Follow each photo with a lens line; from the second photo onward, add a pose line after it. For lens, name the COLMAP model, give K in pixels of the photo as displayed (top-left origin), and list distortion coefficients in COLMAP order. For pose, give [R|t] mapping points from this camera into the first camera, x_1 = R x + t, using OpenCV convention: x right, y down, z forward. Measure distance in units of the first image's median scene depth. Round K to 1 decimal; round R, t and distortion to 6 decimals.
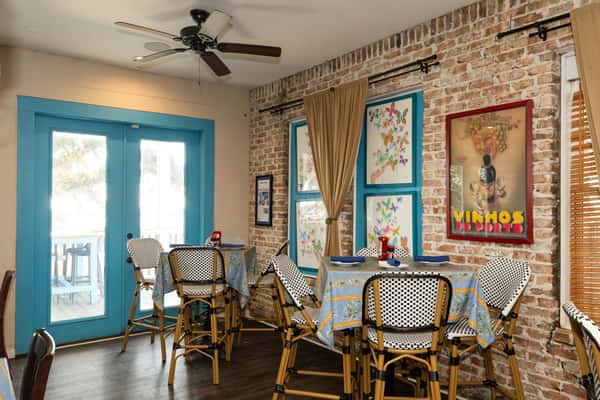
lens RADIAL K [[416.0, 0, 300.4], [0, 416.0, 201.3], [0, 0, 1]] dist [-0.008682, 0.001058]
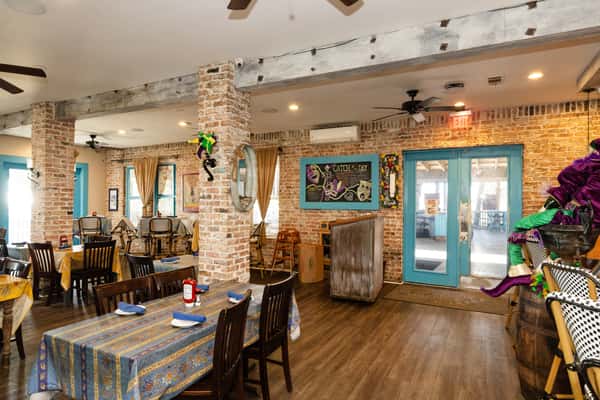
lens RADIAL K [[356.9, 0, 298.8], [0, 356.9, 198.9], [0, 0, 1]] dist [0.003376, 0.000643]
pose [[0.901105, 0.006009, 0.433560, -0.023008], [-0.007797, 0.999967, 0.002345, -0.021243], [-0.433531, -0.005494, 0.901122, -1.404824]]
